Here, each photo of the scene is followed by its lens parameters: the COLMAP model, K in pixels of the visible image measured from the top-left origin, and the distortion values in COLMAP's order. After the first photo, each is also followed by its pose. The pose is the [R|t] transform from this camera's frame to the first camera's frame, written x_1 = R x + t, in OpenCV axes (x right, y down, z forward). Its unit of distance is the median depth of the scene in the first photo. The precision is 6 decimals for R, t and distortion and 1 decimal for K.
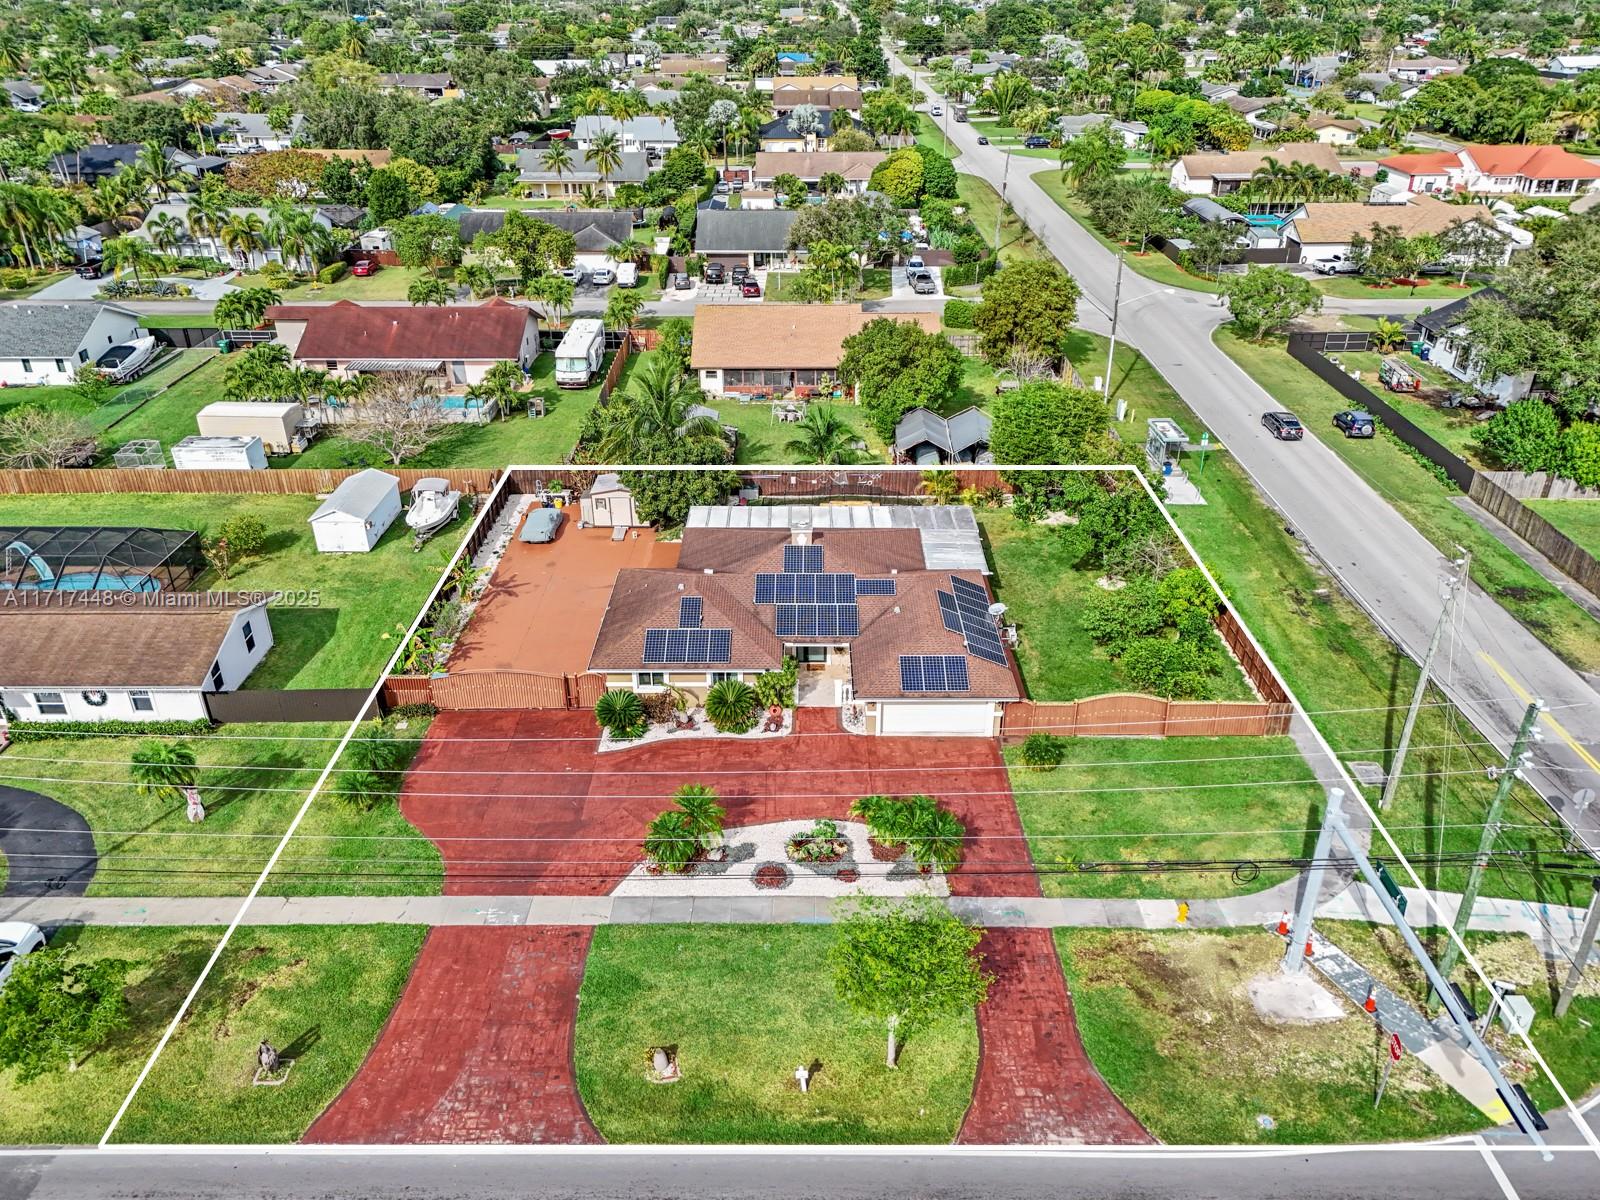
lens RADIAL K [[1173.8, 0, 800.0], [0, 1173.8, 600.0], [0, 0, 1]] dist [0.070115, -0.061672]
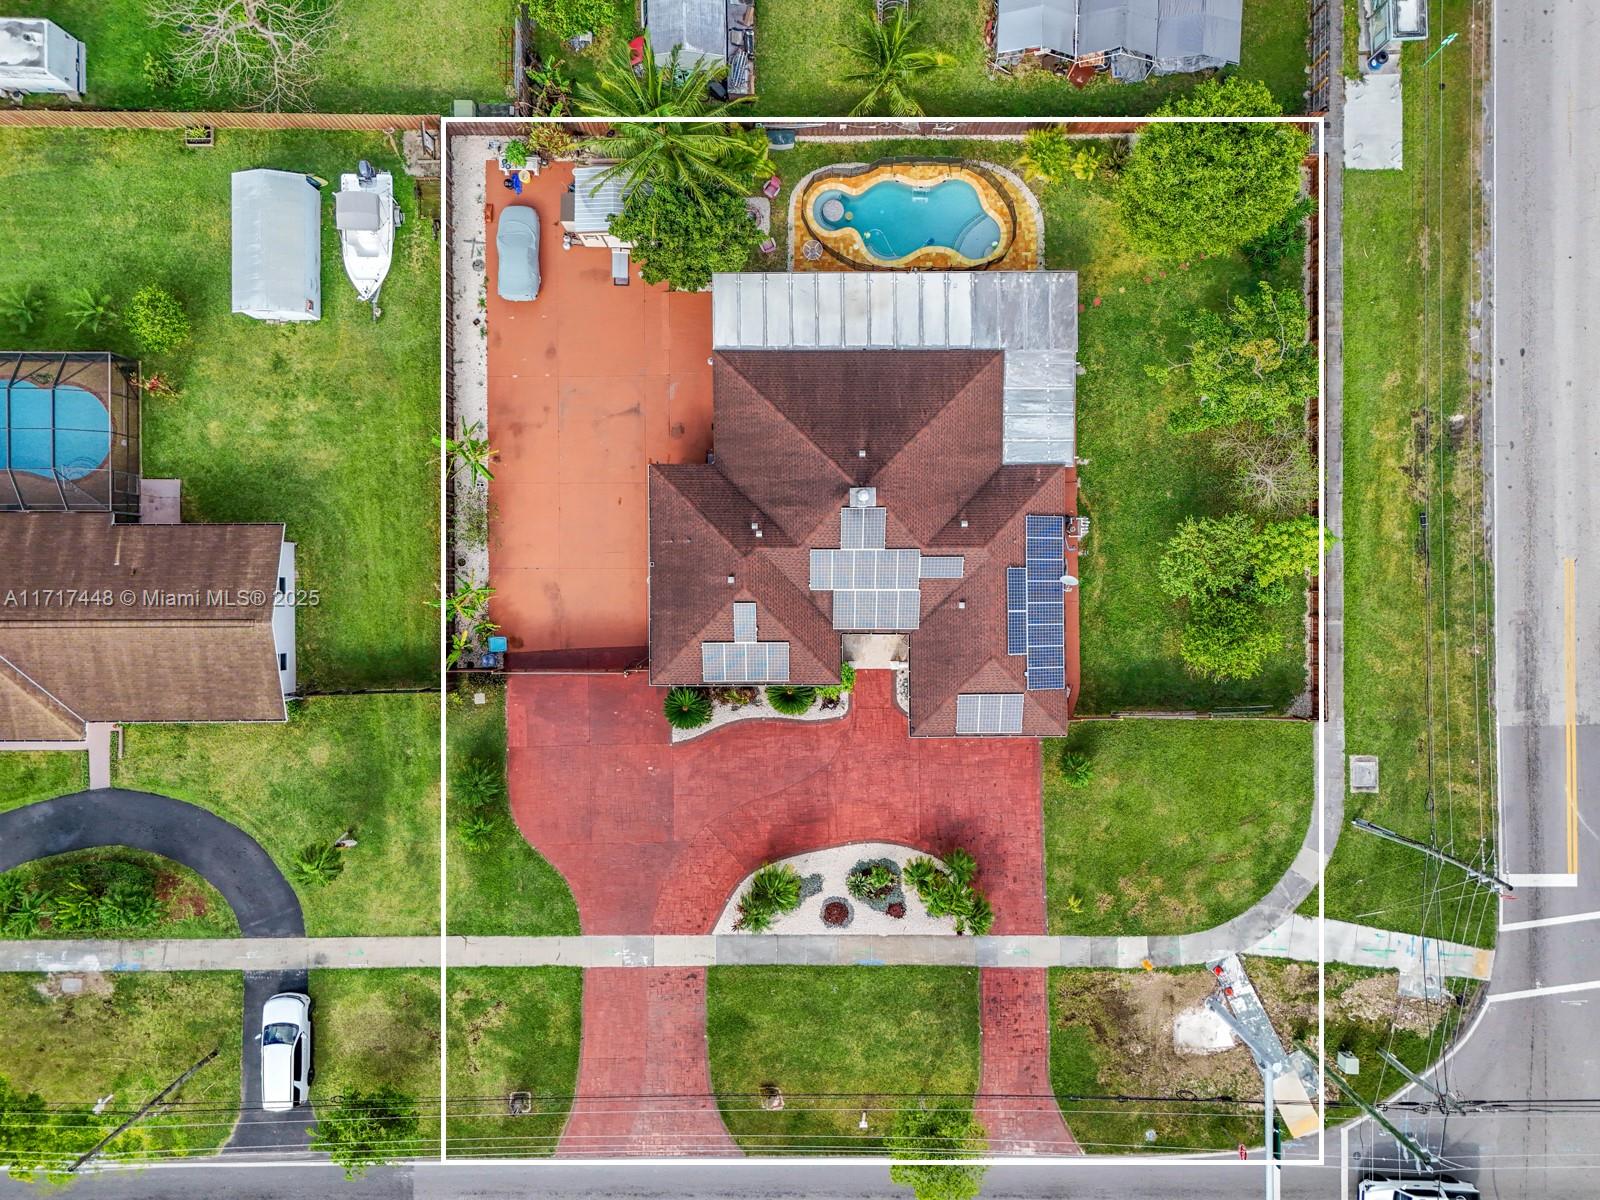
lens RADIAL K [[1173.8, 0, 800.0], [0, 1173.8, 600.0], [0, 0, 1]] dist [0.070115, -0.061672]
pose [[0.999943, -0.010352, 0.002548, -0.051908], [0.002589, 0.467576, 0.883949, -0.859014], [-0.010342, -0.883892, 0.467576, 0.578321]]
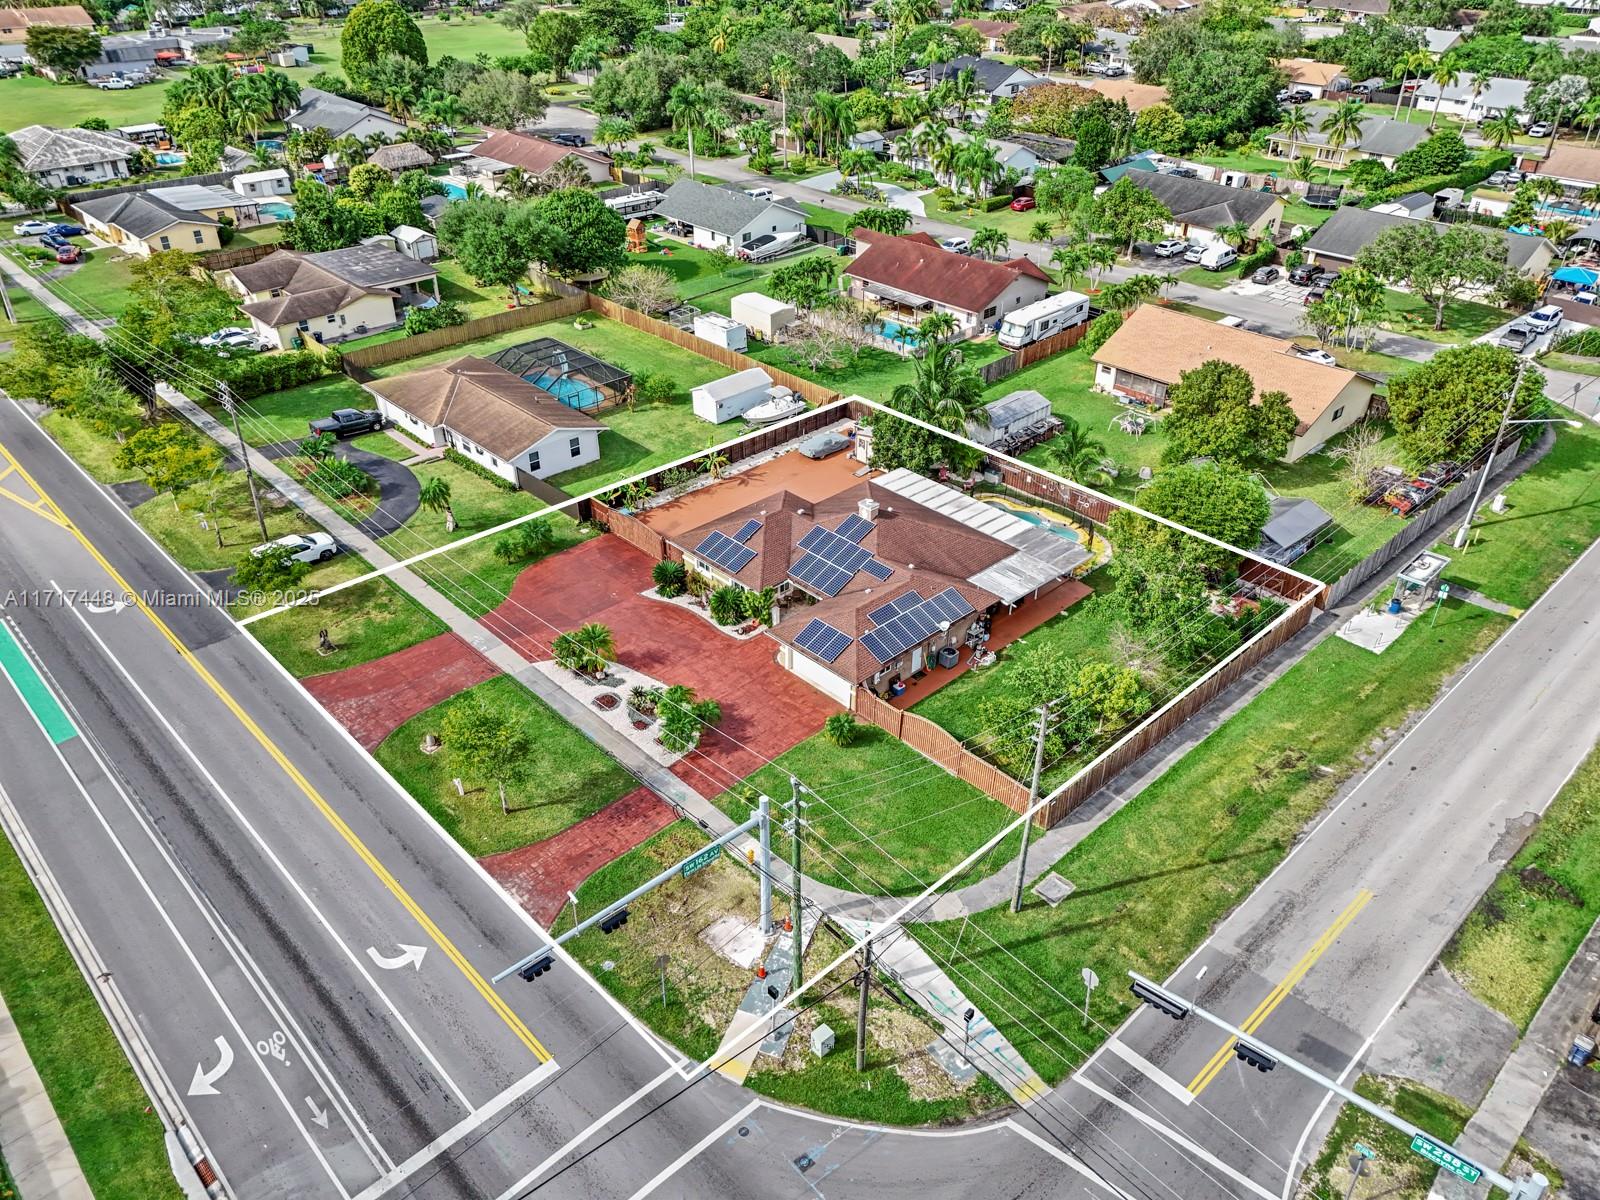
lens RADIAL K [[1173.8, 0, 800.0], [0, 1173.8, 600.0], [0, 0, 1]] dist [0.070115, -0.061672]
pose [[0.691894, 0.391955, -0.606345, 0.798957], [-0.341888, 0.917553, 0.203001, -0.211806], [0.635921, 0.066847, 0.768854, 0.021119]]
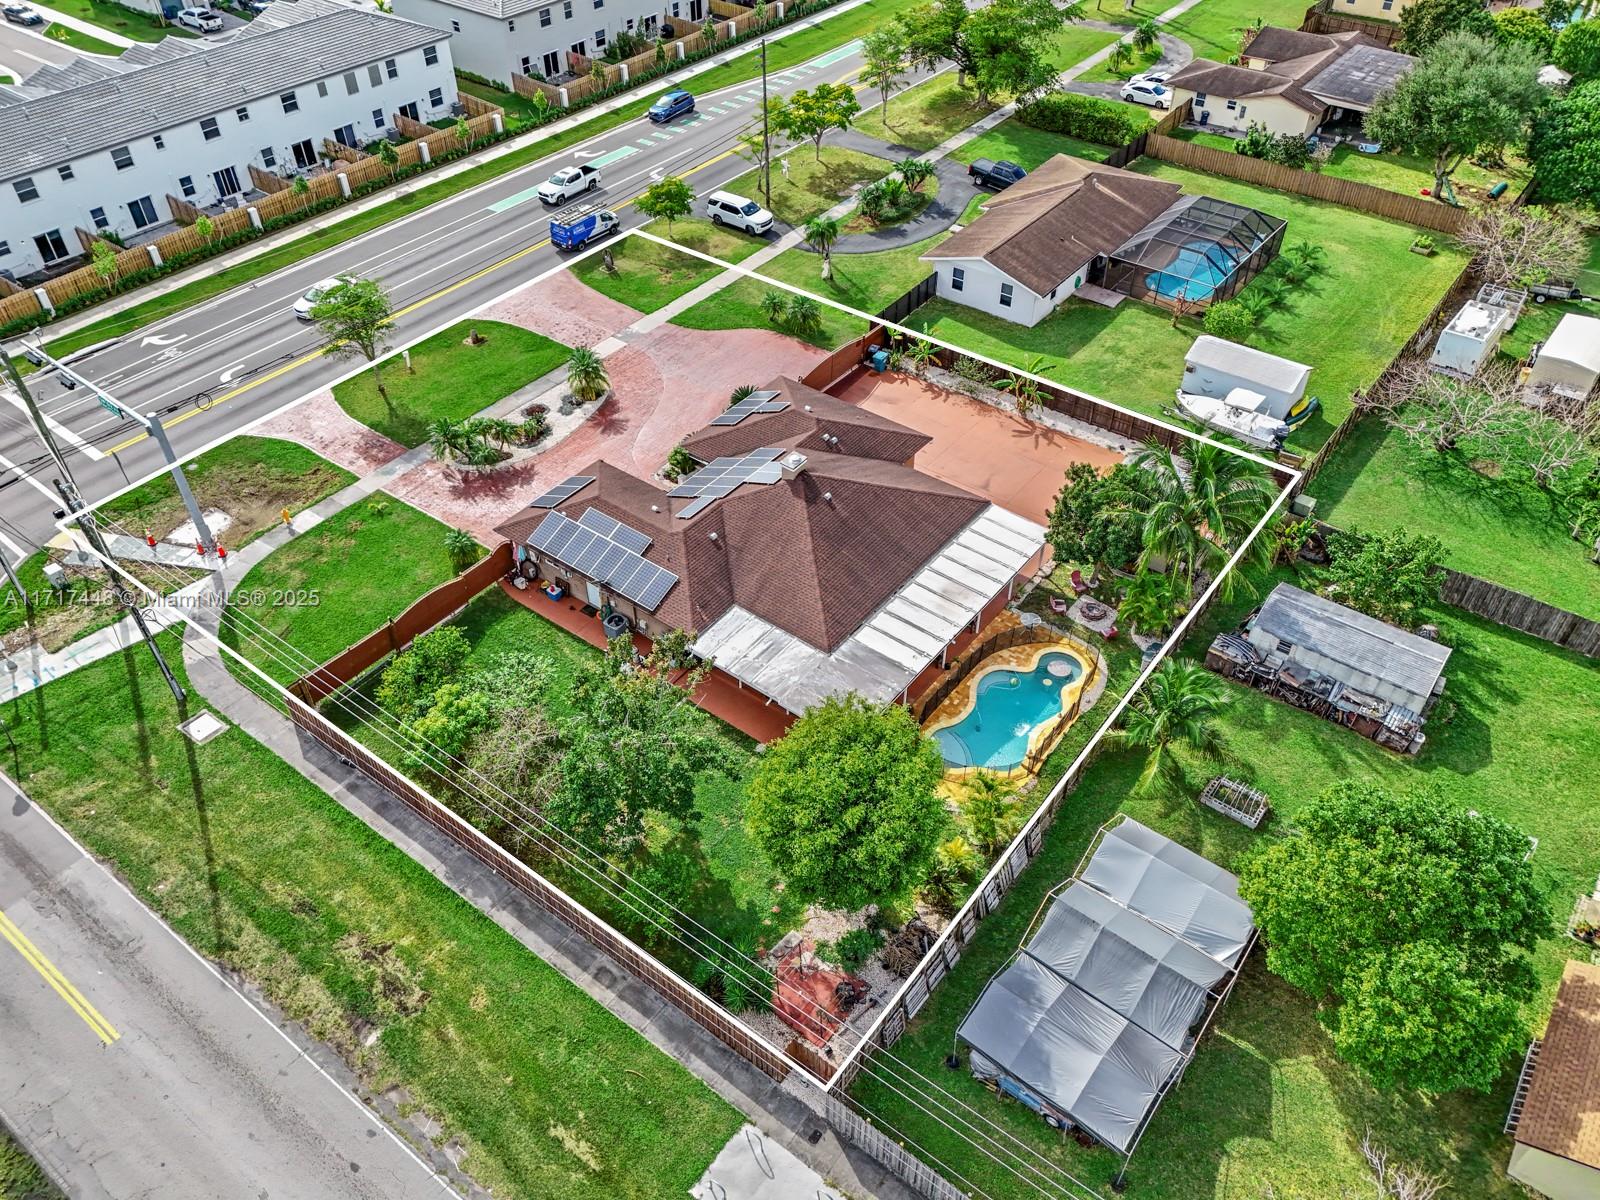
lens RADIAL K [[1173.8, 0, 800.0], [0, 1173.8, 600.0], [0, 0, 1]] dist [0.070115, -0.061672]
pose [[-0.600110, 0.541168, -0.589071, 0.655724], [-0.372870, 0.462269, 0.804534, -0.823808], [0.707698, 0.702456, -0.075627, 1.253722]]
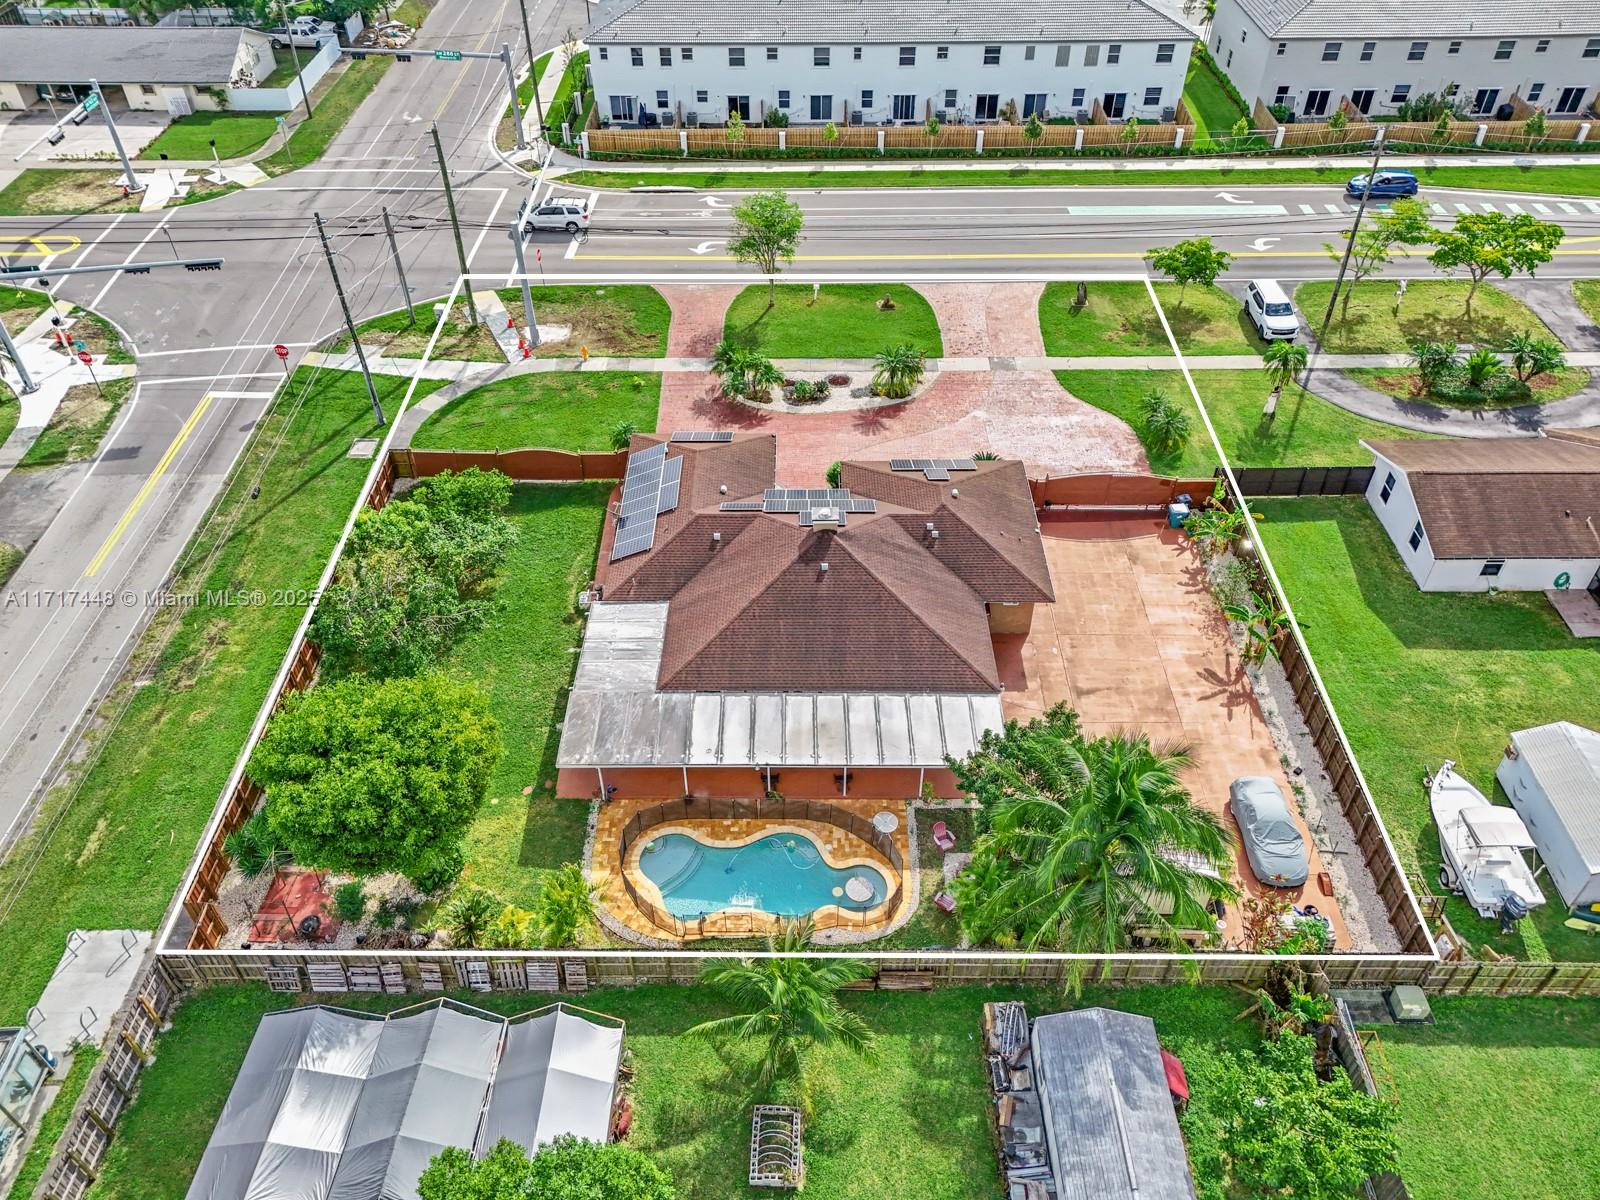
lens RADIAL K [[1173.8, 0, 800.0], [0, 1173.8, 600.0], [0, 0, 1]] dist [0.070115, -0.061672]
pose [[-0.999962, 0.008453, 0.002186, 0.019801], [0.004925, 0.339434, 0.940617, -0.890535], [0.007209, 0.940592, -0.339463, 1.456092]]
